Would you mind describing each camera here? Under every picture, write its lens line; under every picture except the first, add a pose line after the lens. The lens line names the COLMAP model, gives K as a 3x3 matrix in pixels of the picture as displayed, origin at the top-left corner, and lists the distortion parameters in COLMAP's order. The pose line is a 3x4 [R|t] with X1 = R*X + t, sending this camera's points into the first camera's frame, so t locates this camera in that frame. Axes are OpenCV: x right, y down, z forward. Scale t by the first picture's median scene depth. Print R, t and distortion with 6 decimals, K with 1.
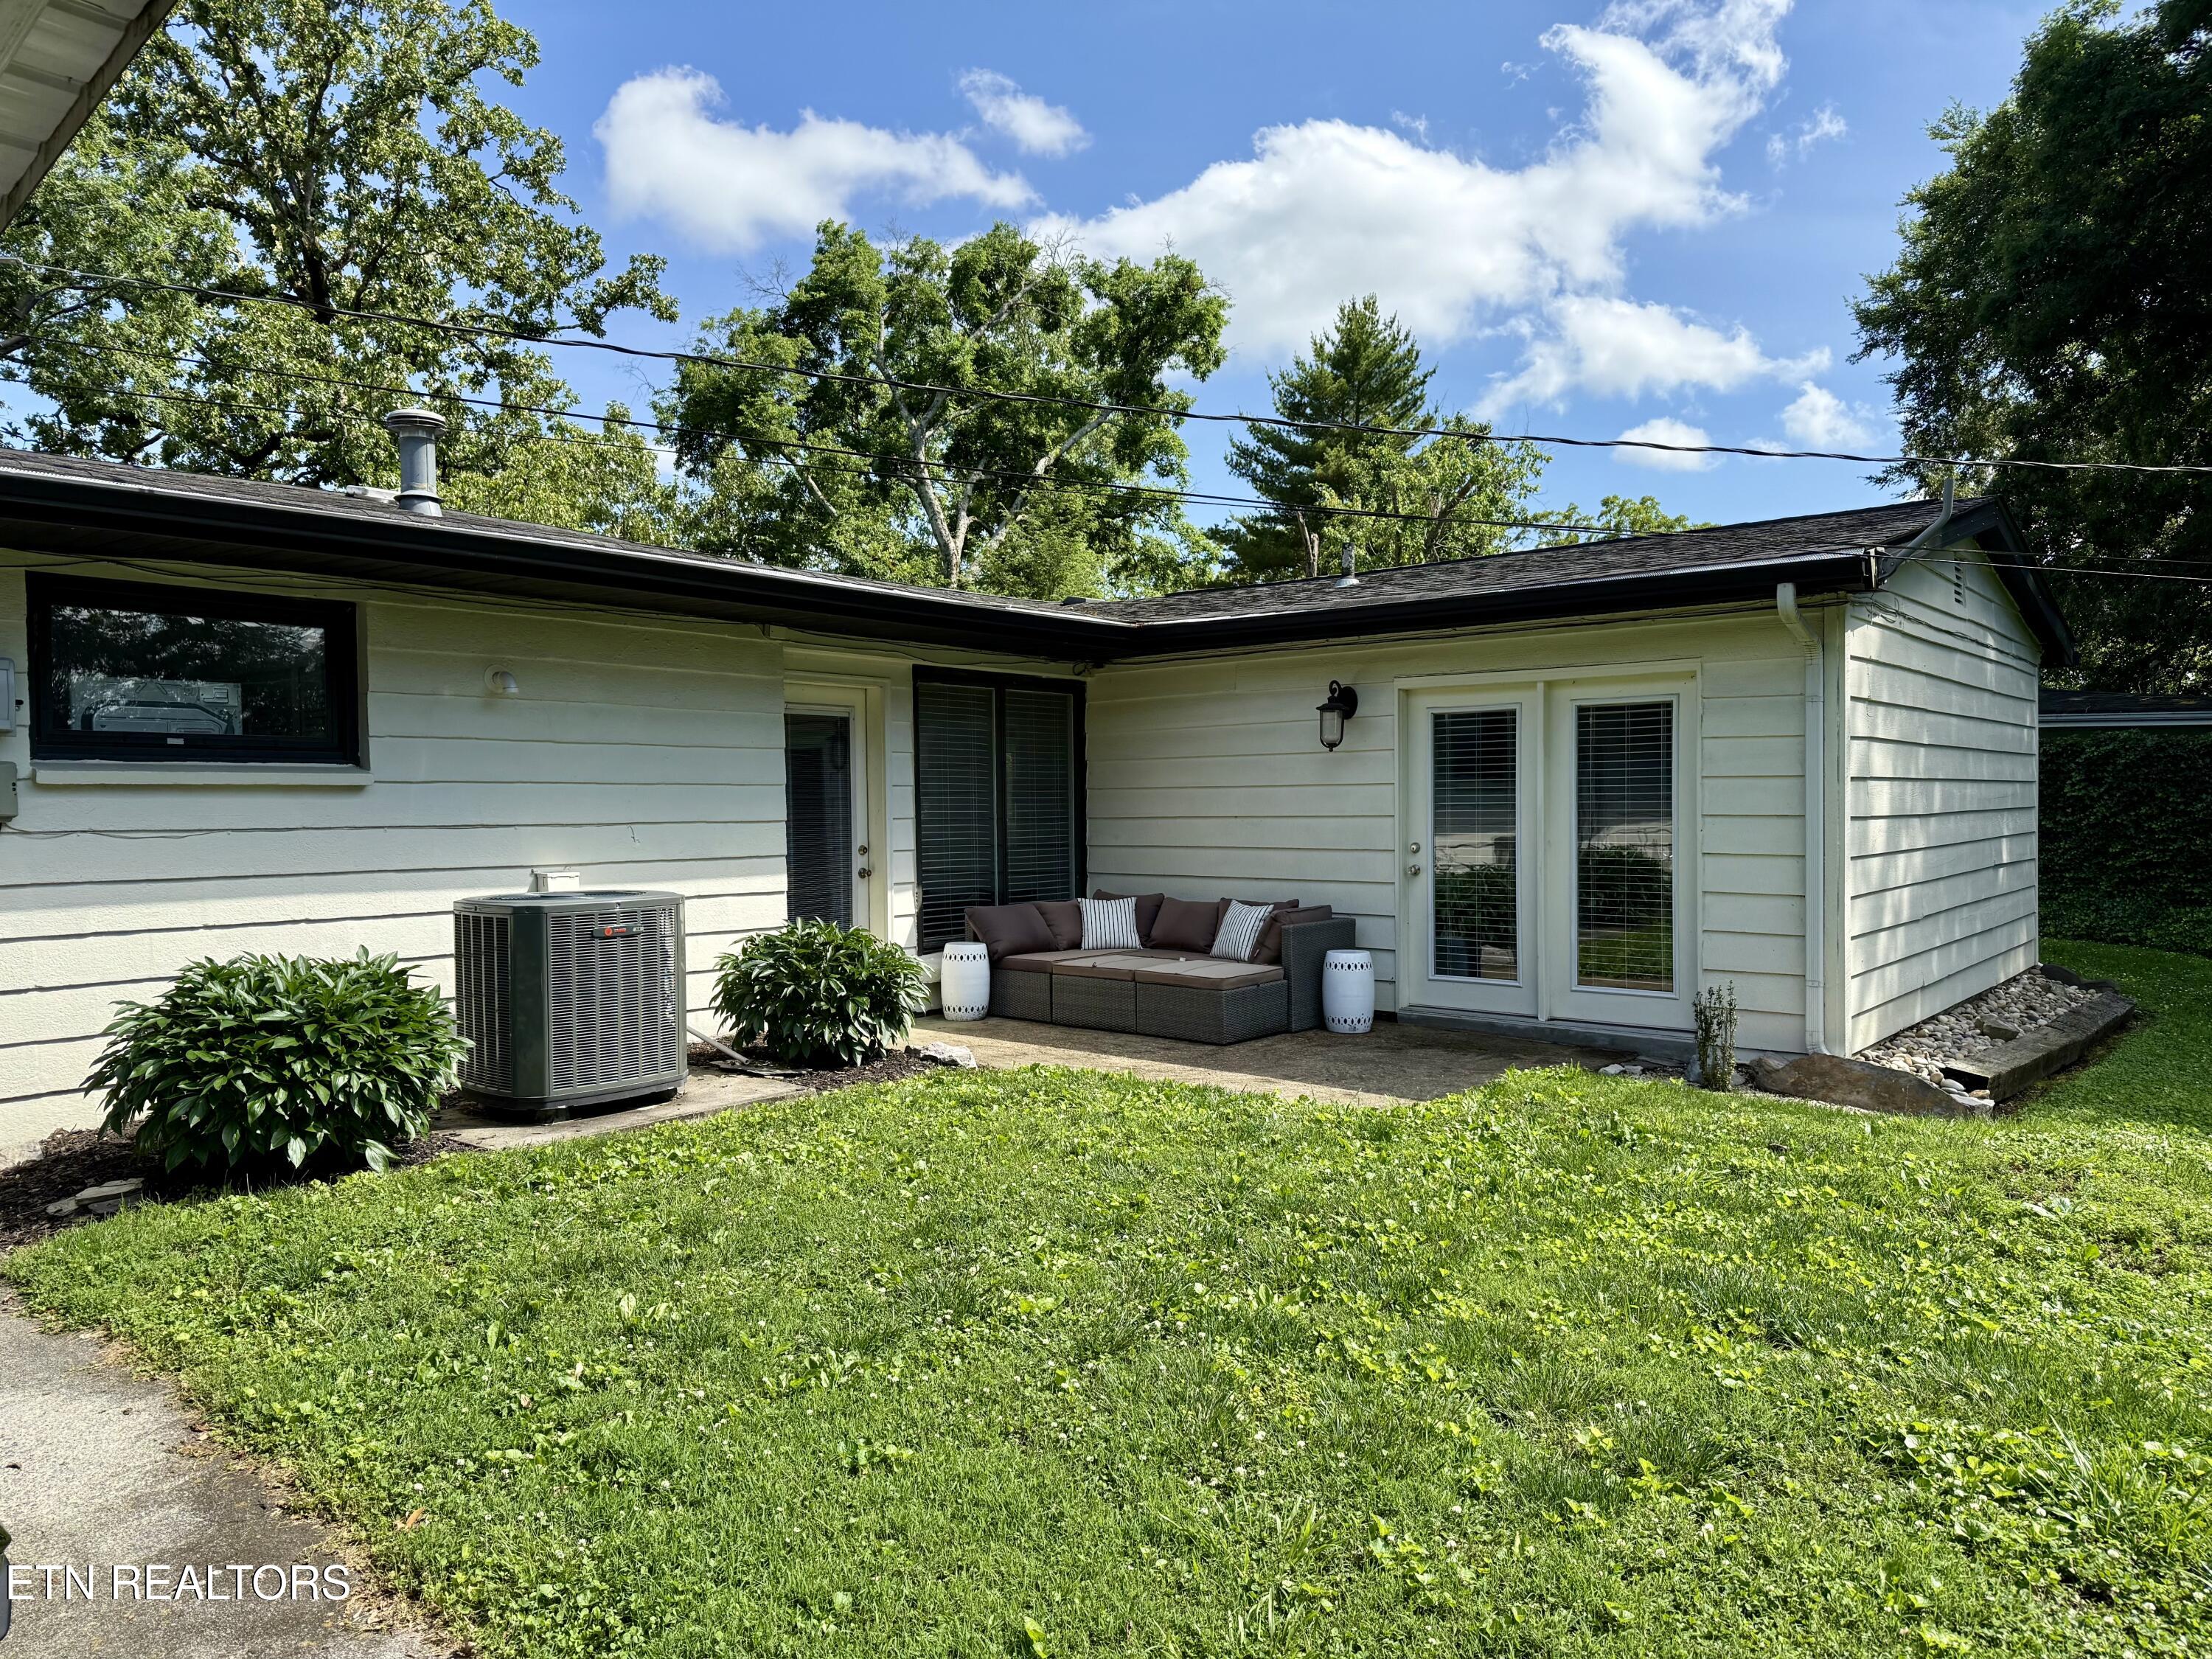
lens RADIAL K [[1559.8, 0, 1095.4], [0, 1559.8, 839.9], [0, 0, 1]] dist [0.013445, -0.004273]
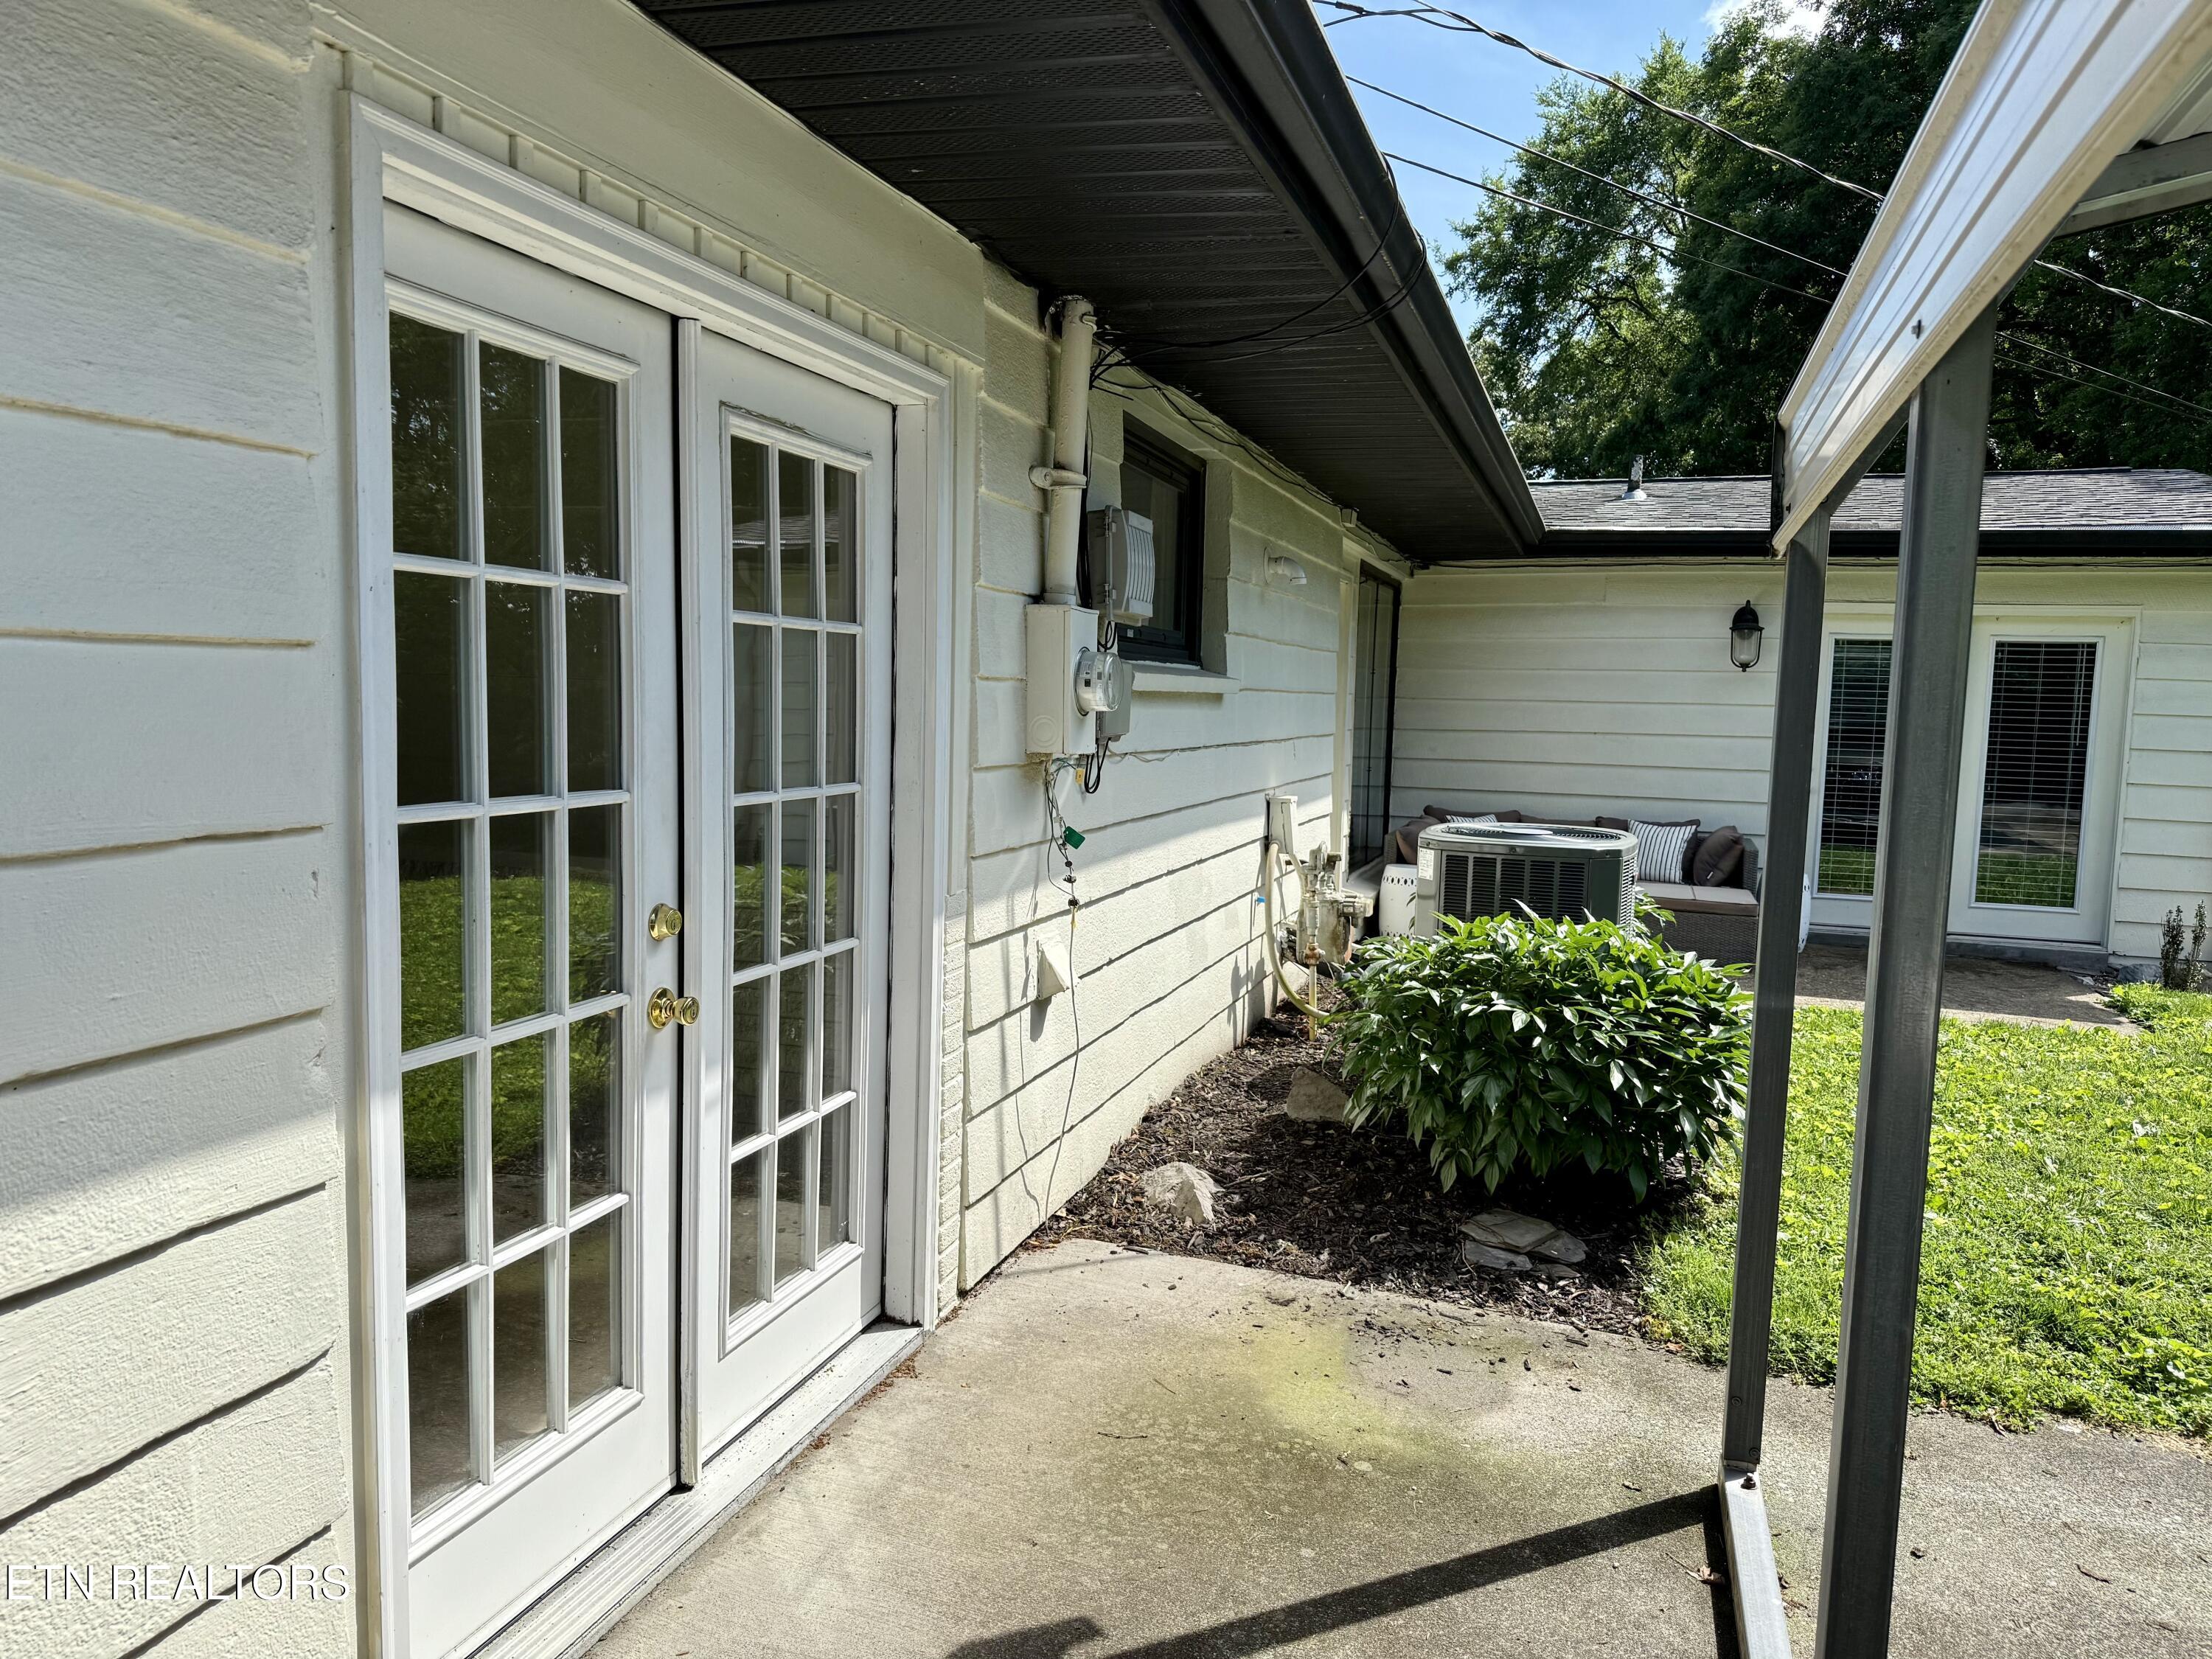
lens RADIAL K [[1559.8, 0, 1101.9], [0, 1559.8, 820.0], [0, 0, 1]] dist [0.013445, -0.004273]
pose [[0.937718, 0.003794, 0.347377, -0.578756], [-0.025956, 0.997911, 0.059165, -0.011576], [-0.346426, -0.064497, 0.935857, 0.197576]]
